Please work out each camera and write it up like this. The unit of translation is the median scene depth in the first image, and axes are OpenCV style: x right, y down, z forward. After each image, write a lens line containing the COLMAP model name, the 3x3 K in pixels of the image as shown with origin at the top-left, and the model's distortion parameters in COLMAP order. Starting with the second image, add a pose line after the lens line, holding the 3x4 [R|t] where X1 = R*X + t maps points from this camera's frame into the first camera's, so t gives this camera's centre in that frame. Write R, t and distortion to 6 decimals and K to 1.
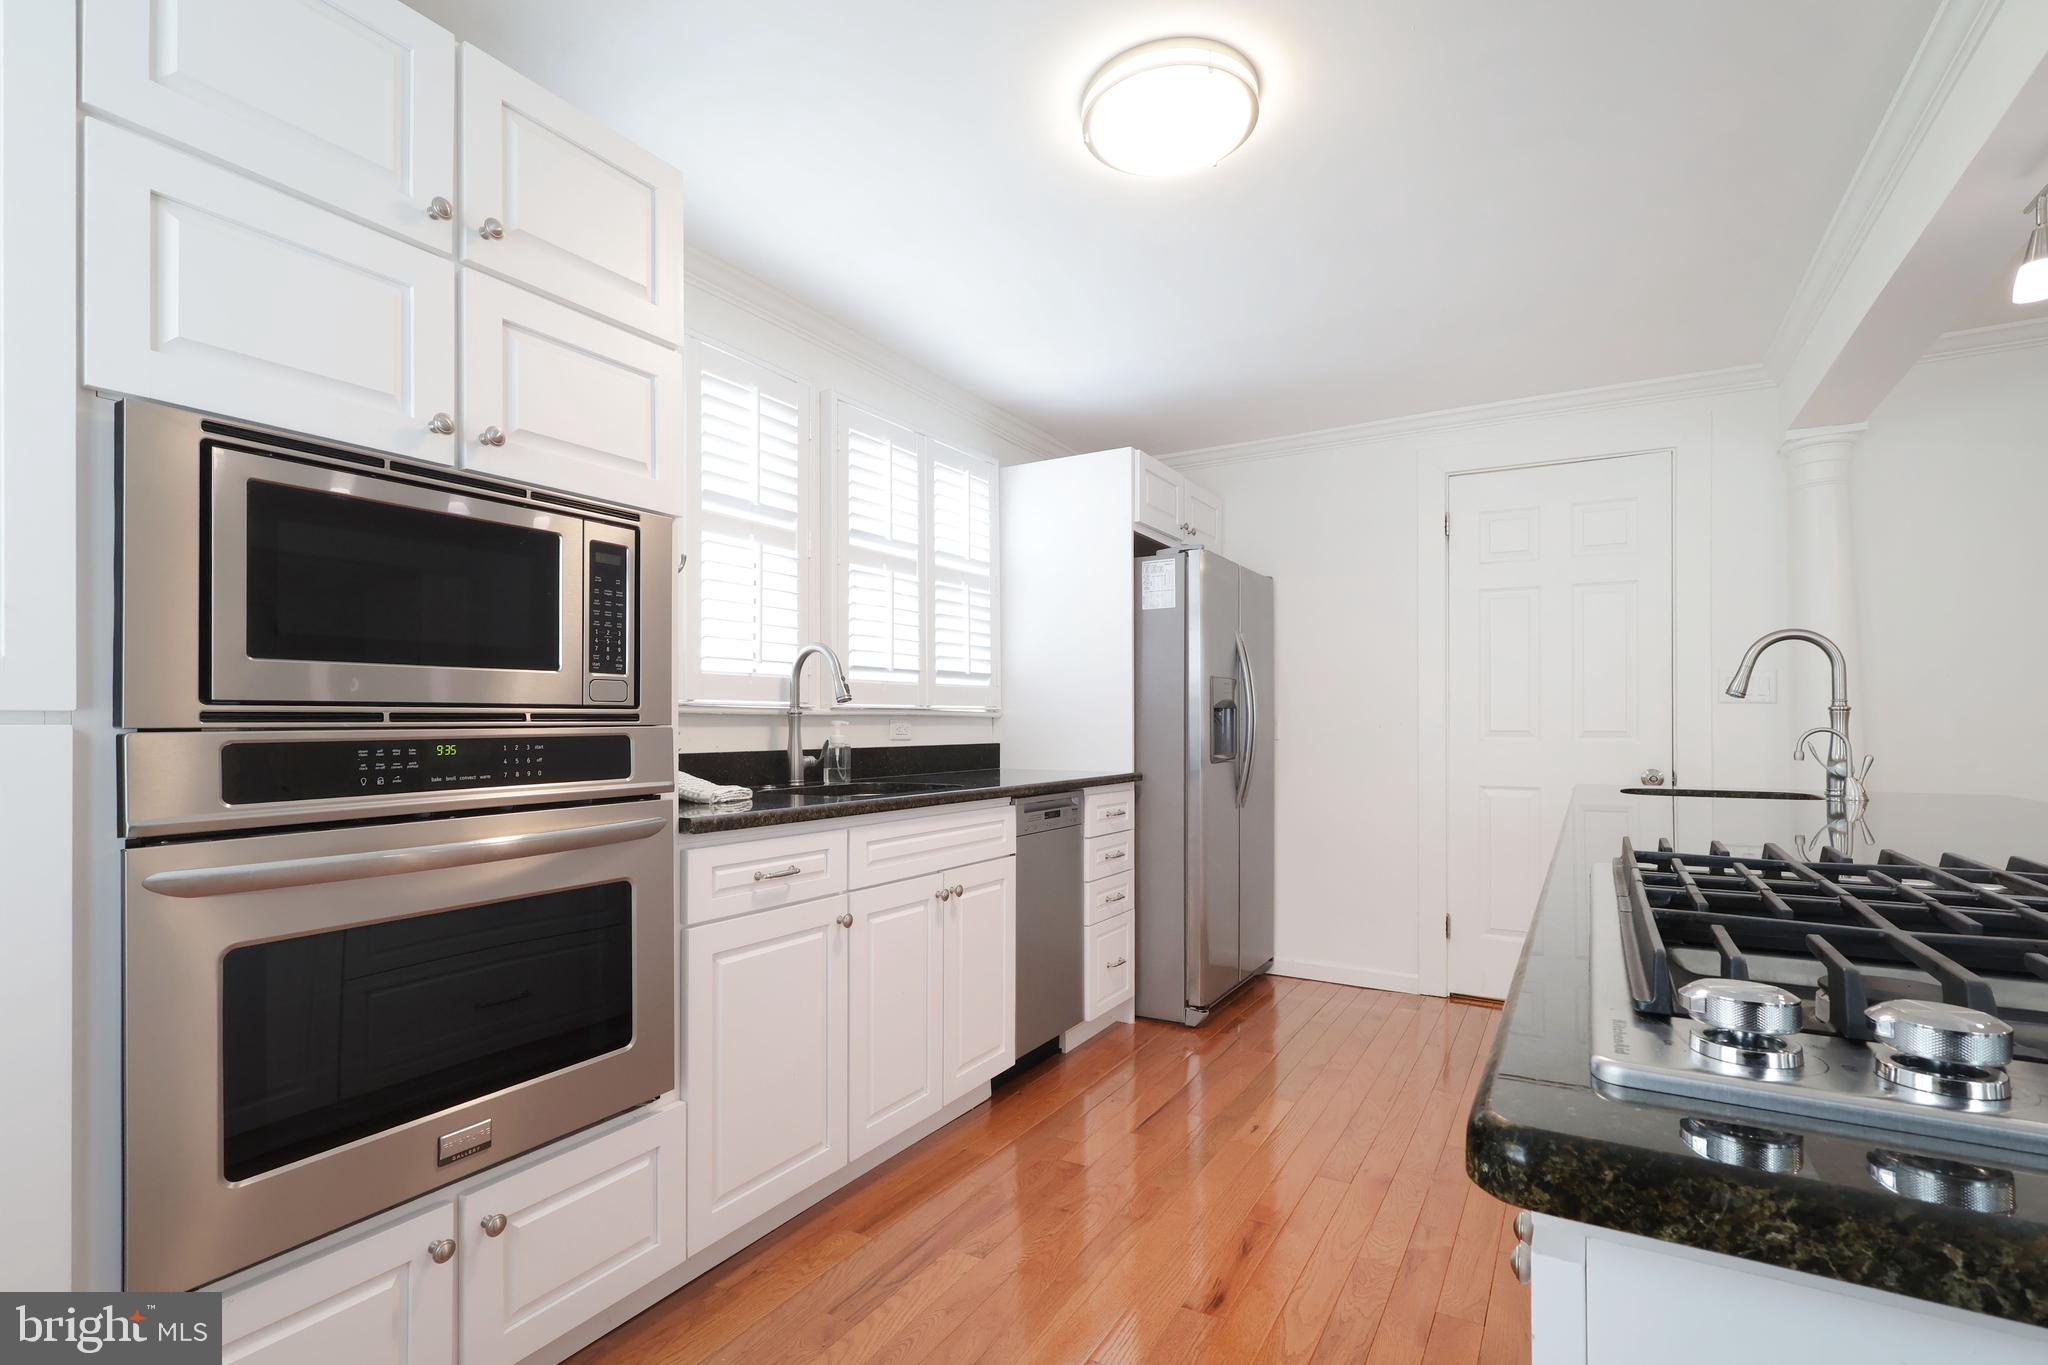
lens RADIAL K [[965.3, 0, 1007.5], [0, 965.3, 714.5], [0, 0, 1]] dist [-0.002353, 0.001450]
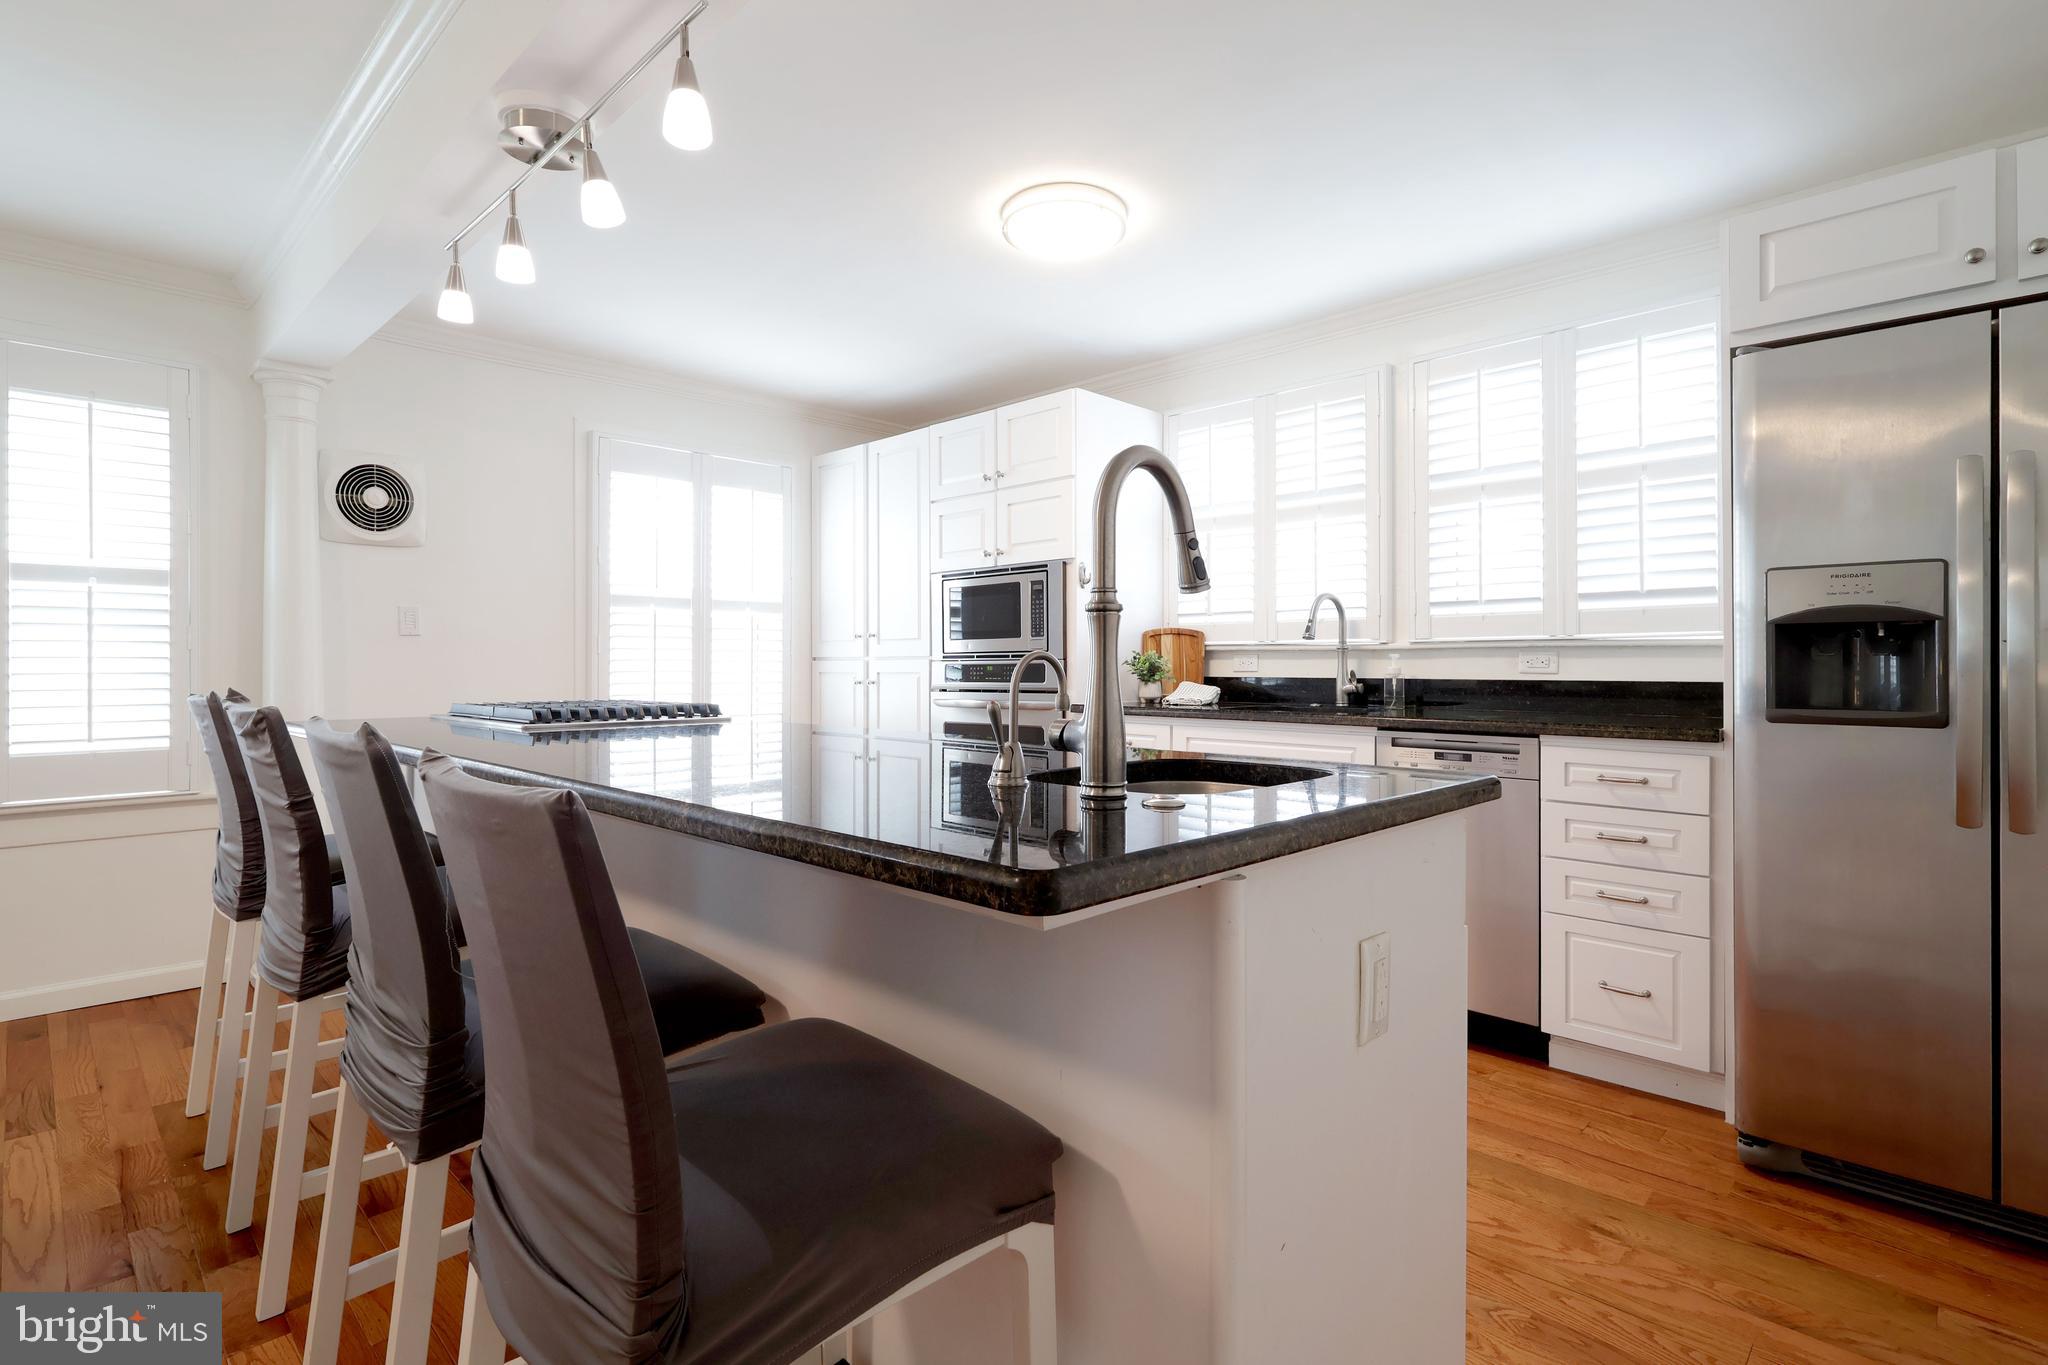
lens RADIAL K [[981.9, 0, 1017.6], [0, 981.9, 667.6], [0, 0, 1]] dist [0.001368, 0.000333]
pose [[-0.236560, 0.005576, -0.971601, 1.047612], [0.012707, 0.999916, 0.002644, 0.013452], [0.971534, -0.011721, -0.236611, 0.838948]]
